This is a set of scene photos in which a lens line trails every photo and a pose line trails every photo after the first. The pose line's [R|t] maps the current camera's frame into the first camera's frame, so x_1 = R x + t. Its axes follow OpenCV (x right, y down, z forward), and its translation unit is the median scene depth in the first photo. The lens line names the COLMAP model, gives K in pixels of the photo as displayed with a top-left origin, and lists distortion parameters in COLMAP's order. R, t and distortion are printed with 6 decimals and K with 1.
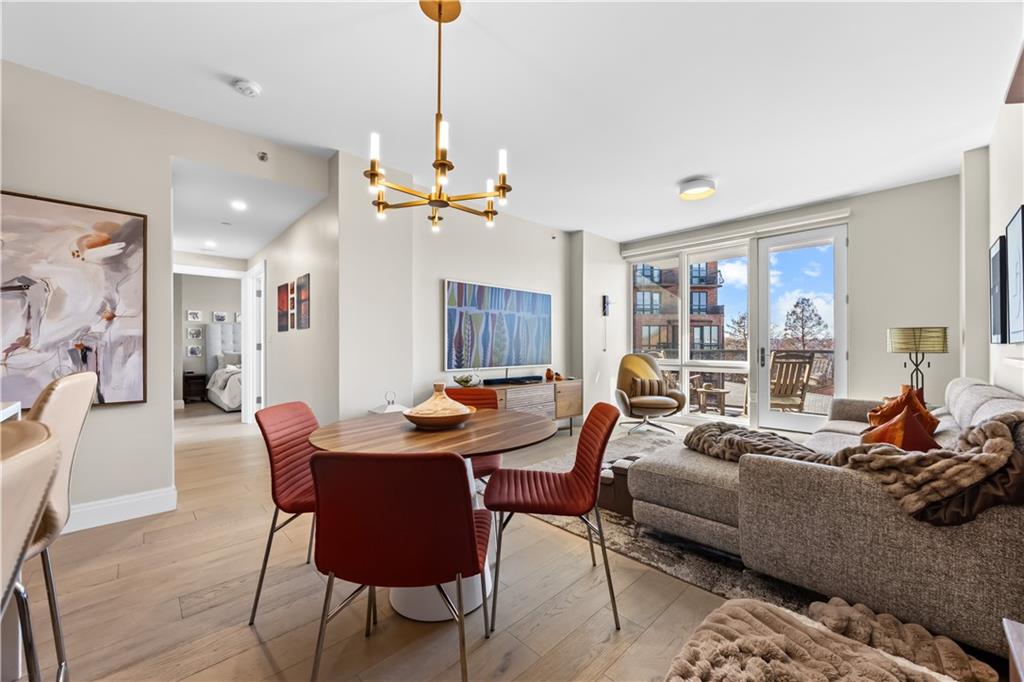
lens RADIAL K [[391.3, 0, 511.3], [0, 391.3, 345.9], [0, 0, 1]] dist [0.000521, -0.000703]
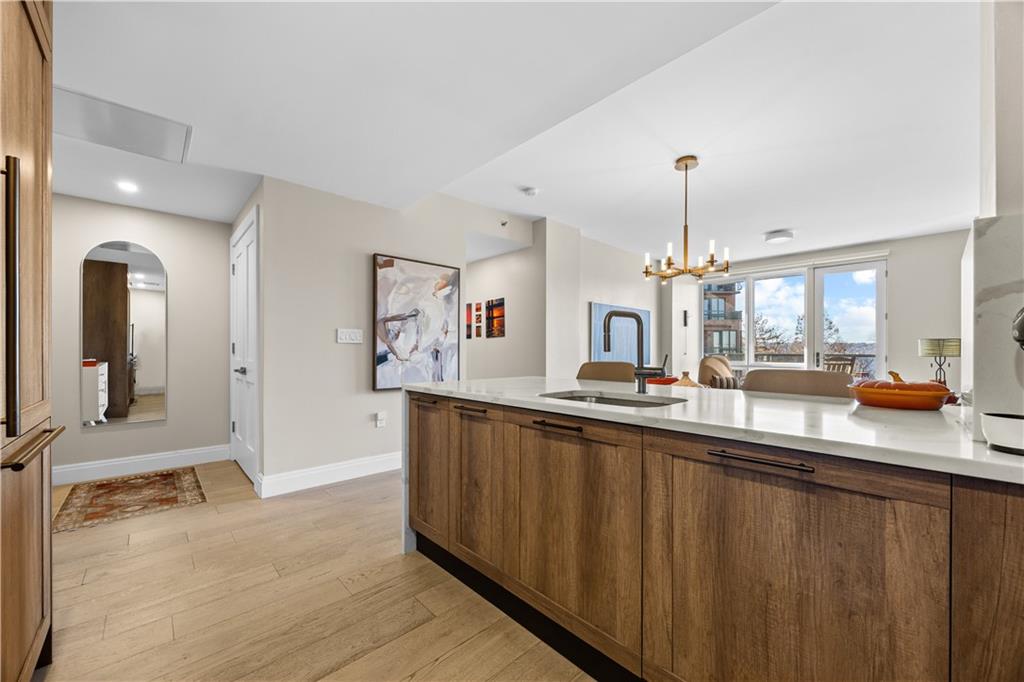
lens RADIAL K [[391.3, 0, 512.5], [0, 391.3, 350.3], [0, 0, 1]] dist [0.000521, -0.000703]
pose [[0.999932, 0.004654, -0.010680, -0.378268], [-0.004613, 0.999982, 0.003864, -0.002573], [0.010698, -0.003814, 0.999935, -0.328553]]
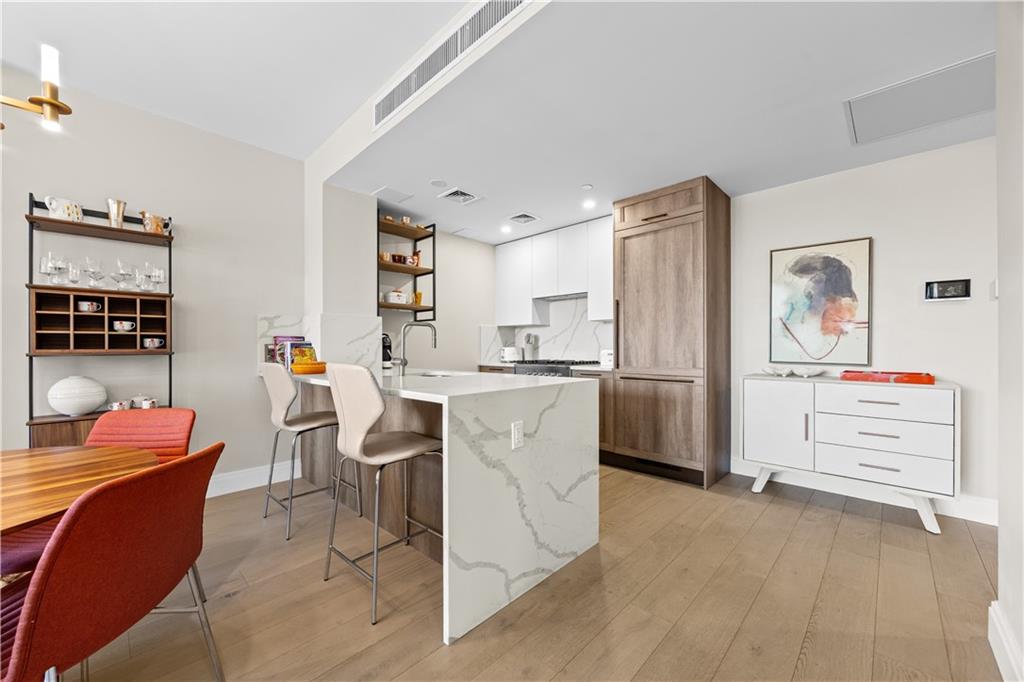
lens RADIAL K [[391.3, 0, 512.6], [0, 391.3, 346.9], [0, 0, 1]] dist [0.000521, -0.000703]
pose [[-0.999499, 0.002939, -0.031525, -0.390900], [0.002995, 0.999994, -0.001729, 0.001694], [0.031520, -0.001823, -0.999501, 0.587858]]
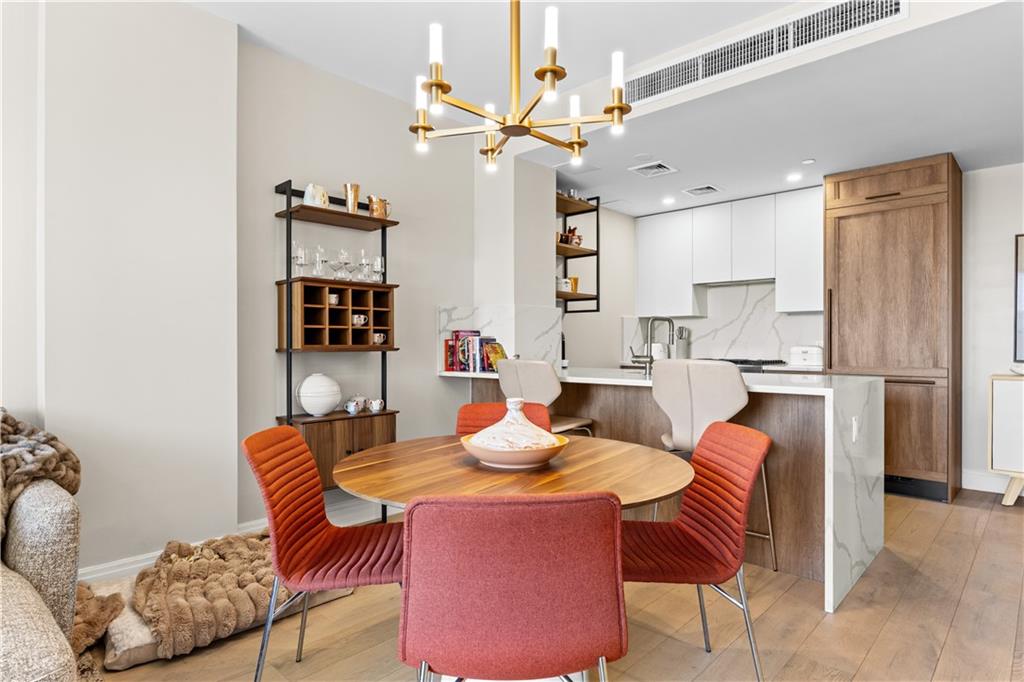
lens RADIAL K [[568.5, 0, 513.9], [0, 568.5, 342.0], [0, 0, 1]] dist [0.001805, -0.000988]
pose [[-0.999053, 0.000302, -0.043516, -0.051161], [0.000383, 0.999998, -0.001857, 0.000063], [0.043515, -0.001872, -0.999051, 0.762420]]
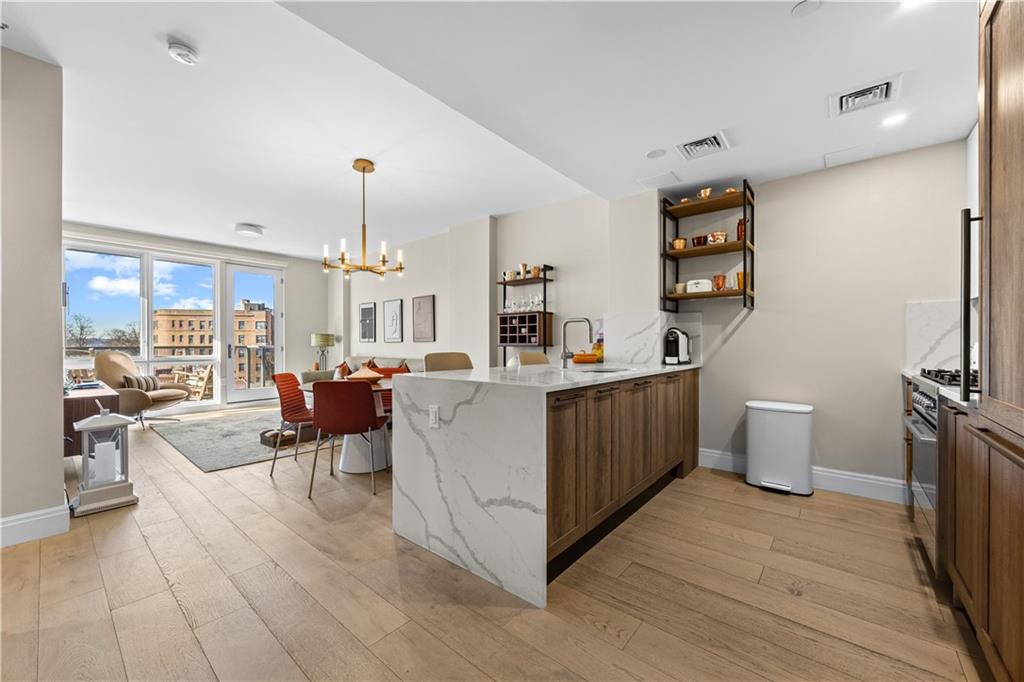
lens RADIAL K [[391.3, 0, 510.4], [0, 391.3, 340.3], [0, 0, 1]] dist [0.000521, -0.000703]
pose [[-0.106123, 0.006351, 0.994333, -0.847755], [0.000422, 0.999980, -0.006342, 0.000808], [-0.994353, -0.000254, -0.106124, 0.186510]]
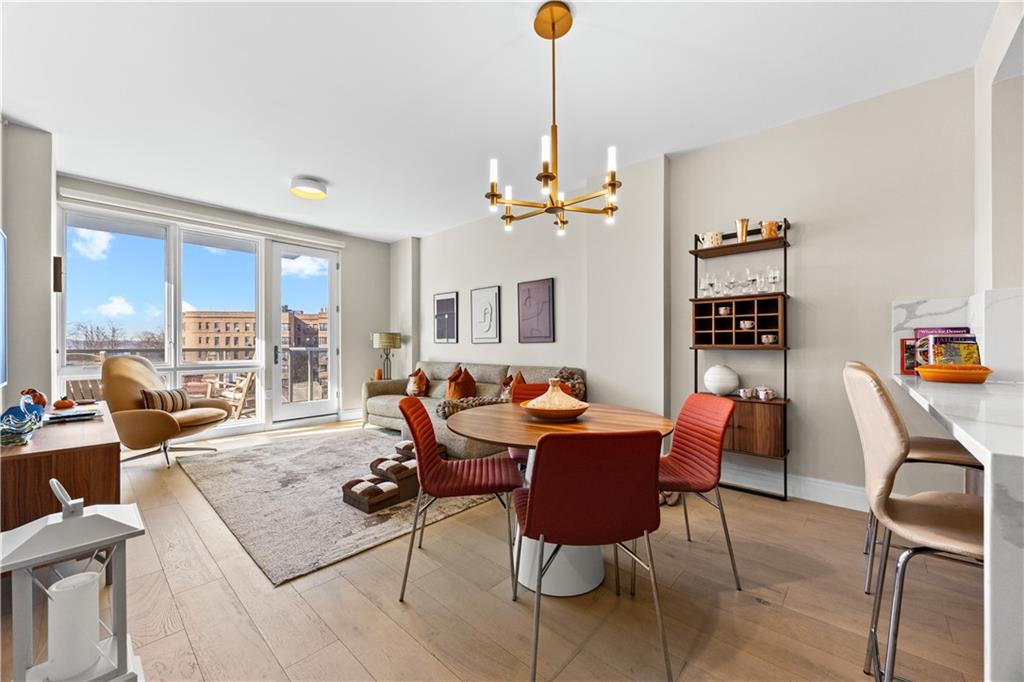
lens RADIAL K [[391.3, 0, 510.7], [0, 391.3, 342.4], [0, 0, 1]] dist [0.000521, -0.000703]
pose [[-0.066479, 0.004336, 0.997778, -0.476308], [0.001450, 0.999990, -0.004249, 0.000855], [-0.997787, 0.001165, -0.066484, 0.459484]]
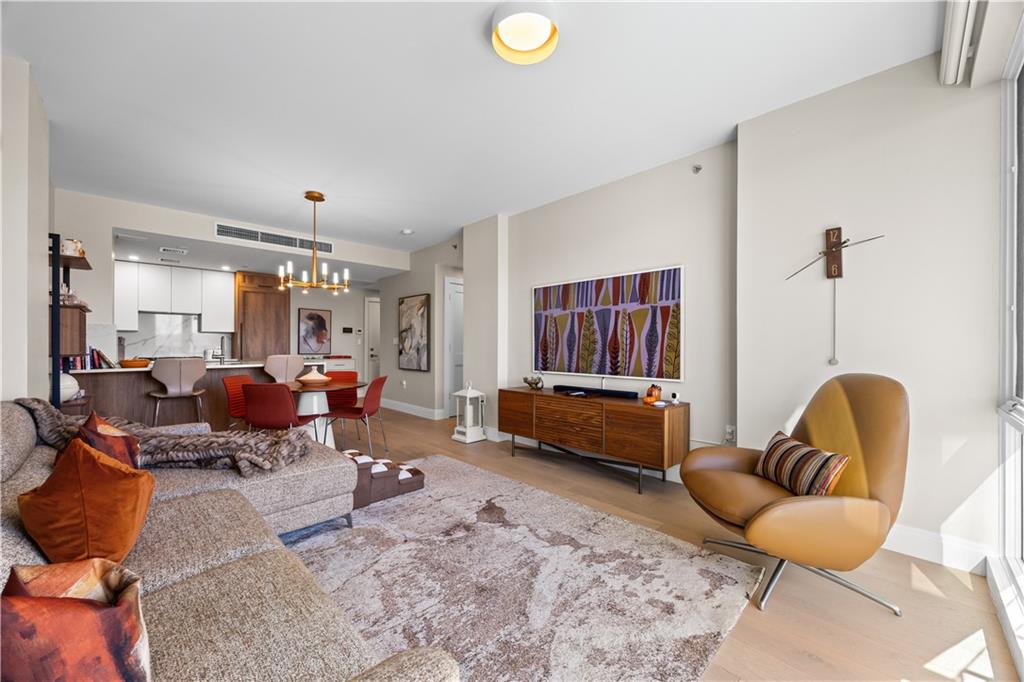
lens RADIAL K [[391.3, 0, 511.3], [0, 391.3, 343.2], [0, 0, 1]] dist [0.000521, -0.000703]
pose [[0.001118, -0.006391, -0.999979, 0.809350], [-0.000450, 0.999979, -0.006392, -0.007591], [0.999999, 0.000457, 0.001115, 0.824031]]
